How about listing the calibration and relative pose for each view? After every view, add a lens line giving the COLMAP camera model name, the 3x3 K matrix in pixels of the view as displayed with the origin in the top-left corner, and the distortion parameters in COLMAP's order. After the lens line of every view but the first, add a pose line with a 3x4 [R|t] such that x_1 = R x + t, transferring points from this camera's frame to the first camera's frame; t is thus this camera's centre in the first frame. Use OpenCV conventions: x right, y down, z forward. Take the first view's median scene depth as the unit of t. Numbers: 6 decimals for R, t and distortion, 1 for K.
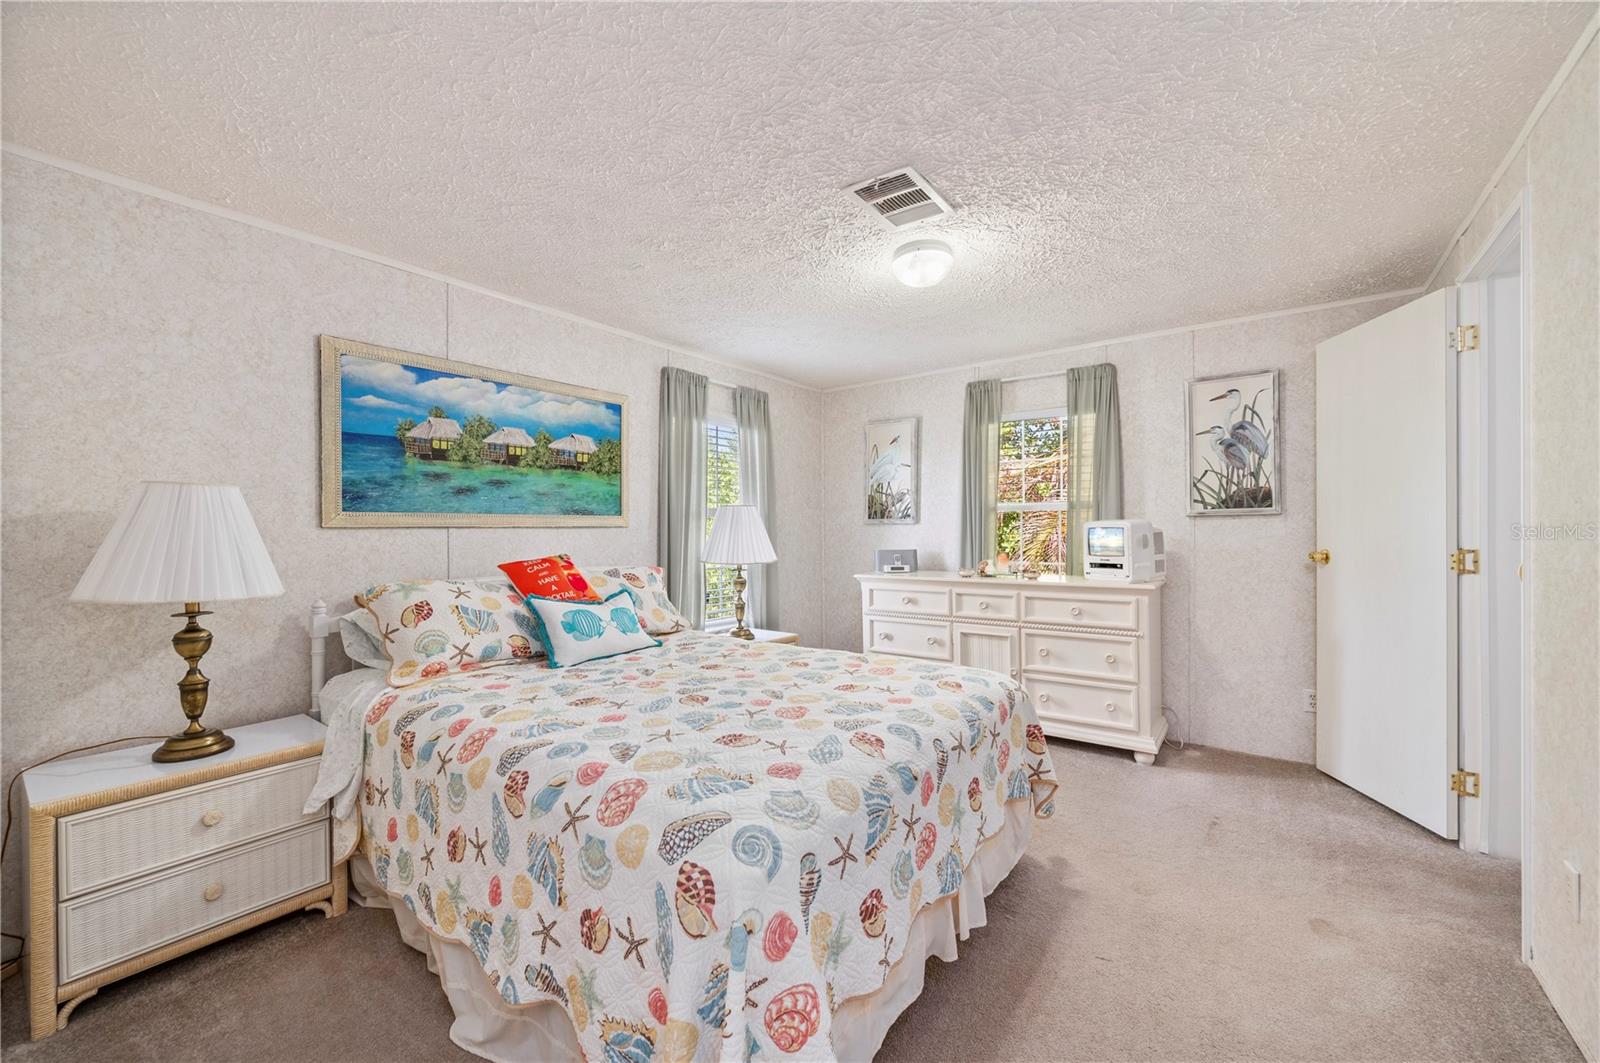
lens RADIAL K [[625.6, 0, 802.9], [0, 625.6, 531.1], [0, 0, 1]] dist [-0.000076, -0.000016]
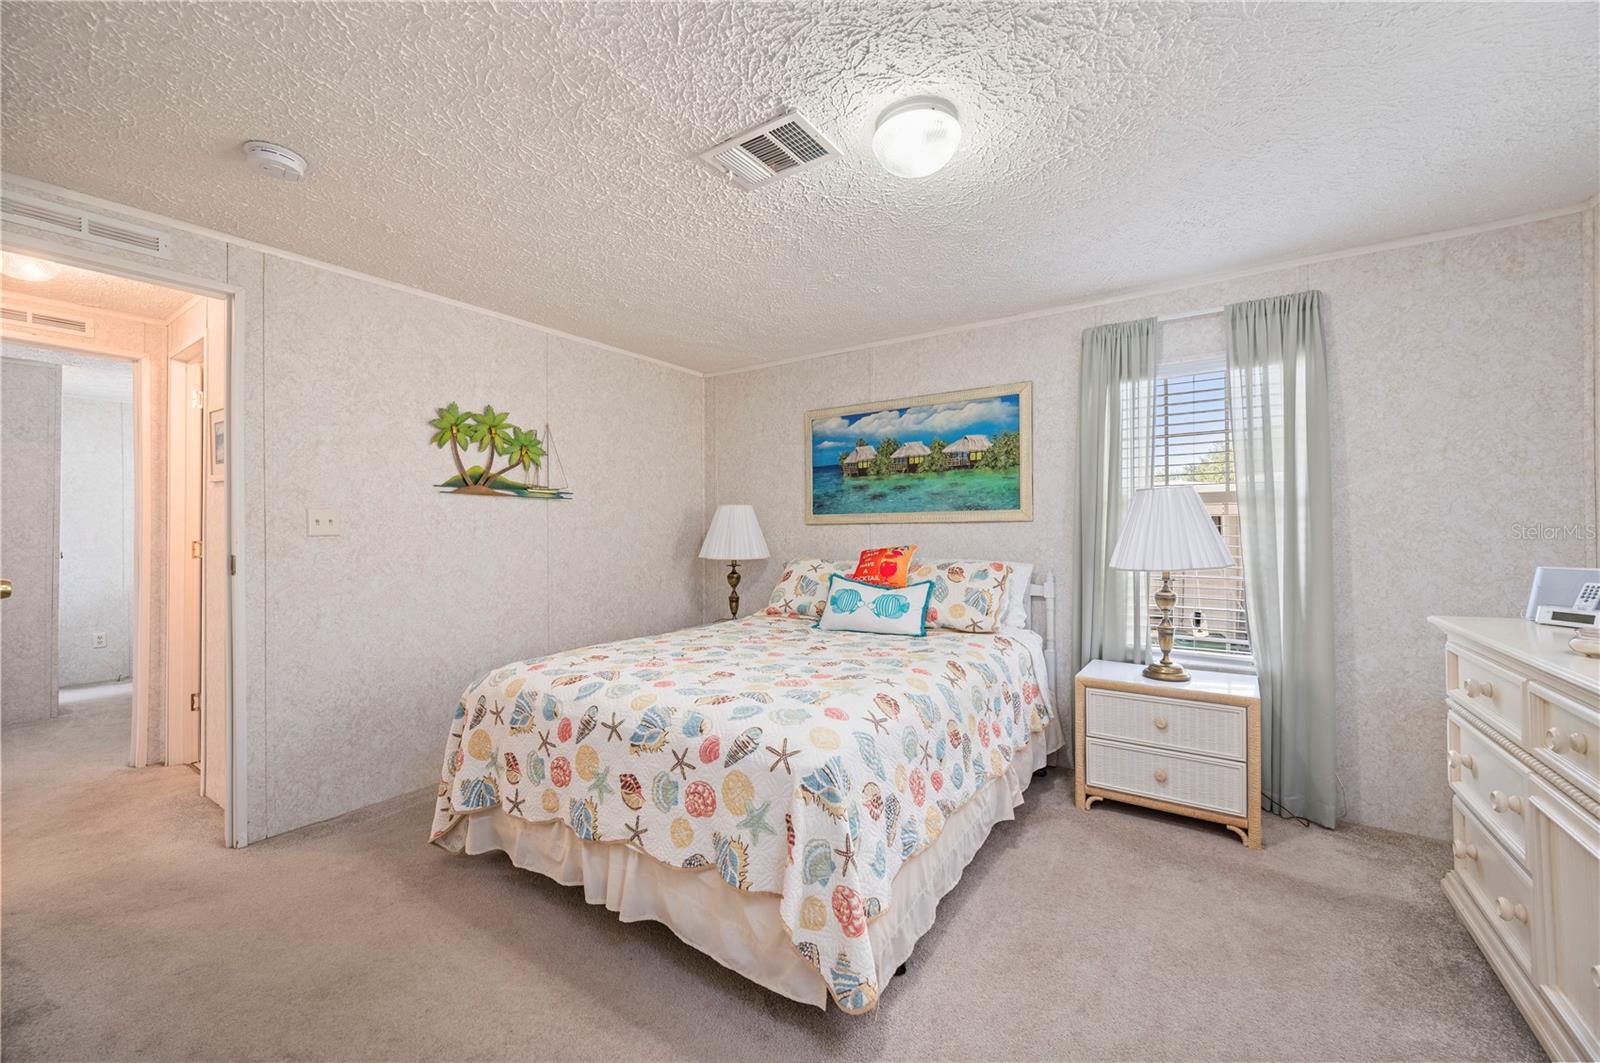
lens RADIAL K [[625.6, 0, 802.9], [0, 625.6, 531.1], [0, 0, 1]] dist [-0.000076, -0.000016]
pose [[0.055218, 0.007498, -0.998446, 0.659071], [0.004713, 0.999959, 0.007770, -0.000368], [0.998463, -0.005134, 0.055181, 0.625820]]
